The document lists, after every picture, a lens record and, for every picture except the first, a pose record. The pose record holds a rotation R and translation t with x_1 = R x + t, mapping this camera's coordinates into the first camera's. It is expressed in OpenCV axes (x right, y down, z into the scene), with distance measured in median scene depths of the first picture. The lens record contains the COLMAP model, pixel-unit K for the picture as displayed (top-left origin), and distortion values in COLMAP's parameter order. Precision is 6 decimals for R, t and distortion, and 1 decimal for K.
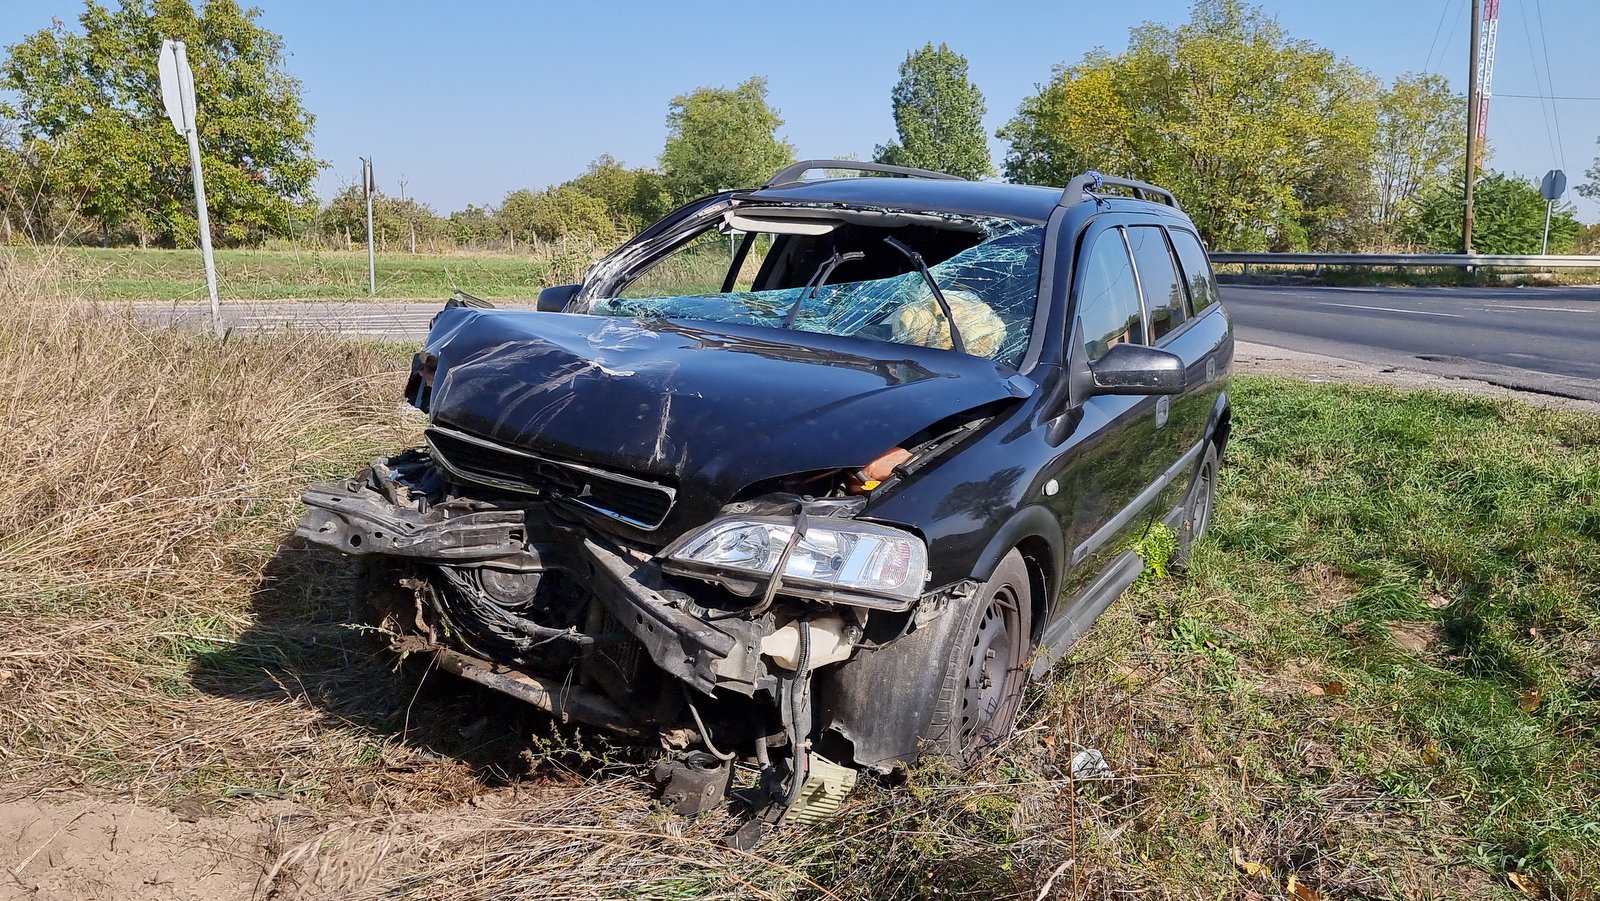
lens RADIAL K [[1299.3, 0, 844.5], [0, 1299.3, 467.6], [0, 0, 1]] dist [0.046477, -0.000734]
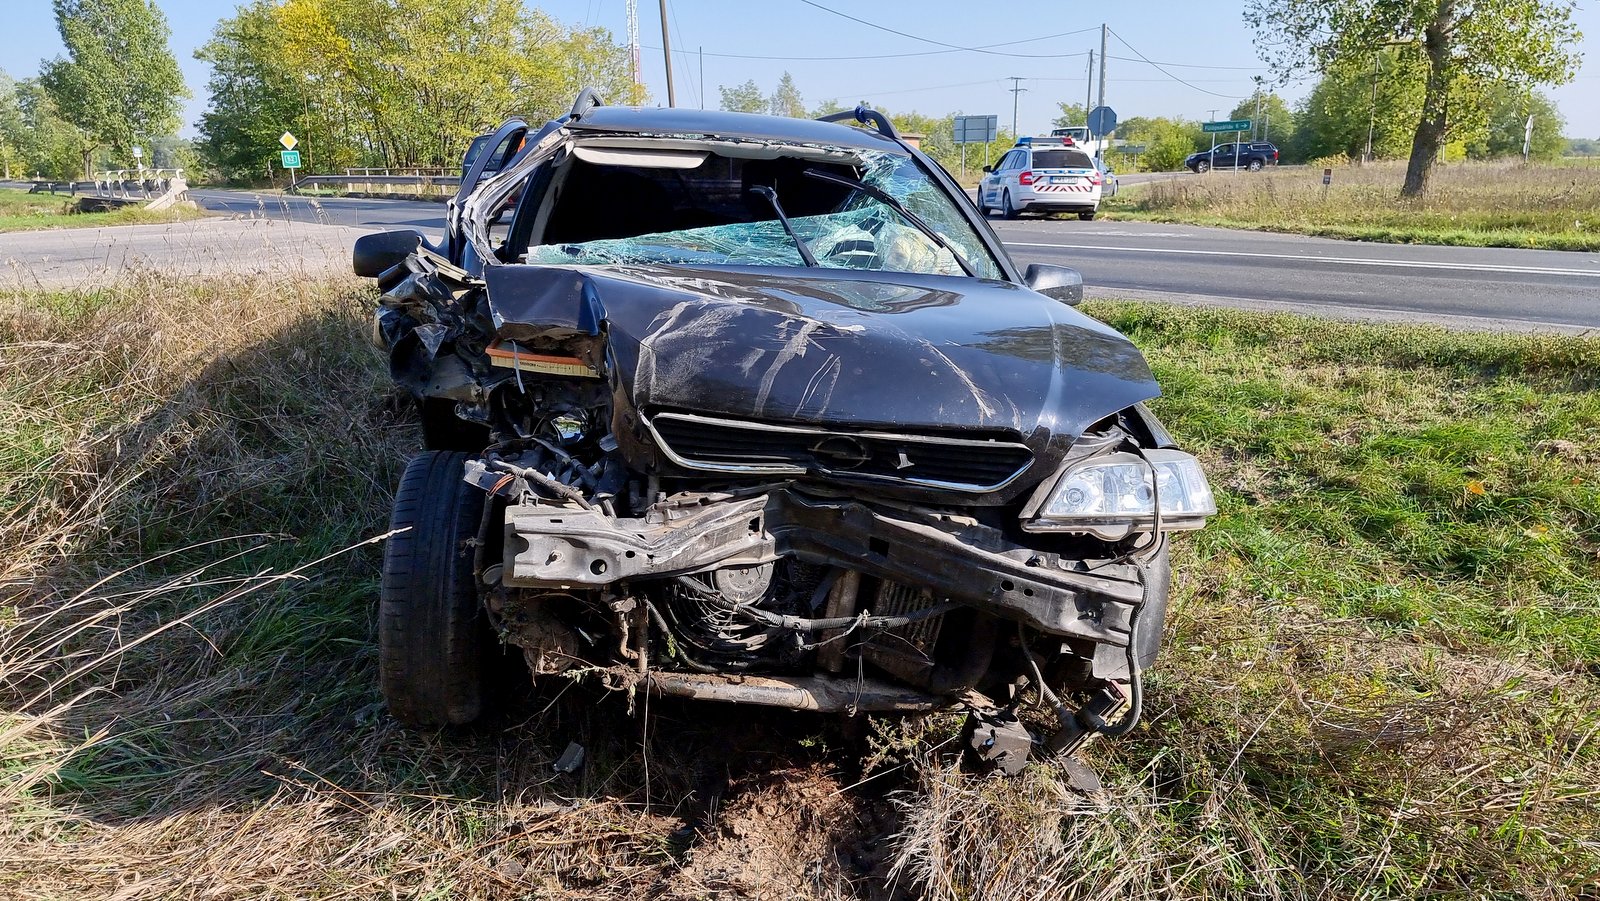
lens RADIAL K [[1126.8, 0, 800.0], [0, 1126.8, 450.5], [0, 0, 1]] dist [0.089805, -0.085954]
pose [[0.825234, -0.145824, 0.545642, -0.467376], [0.105696, 0.988900, 0.104431, -0.053741], [-0.554813, -0.028508, 0.831486, 0.264801]]
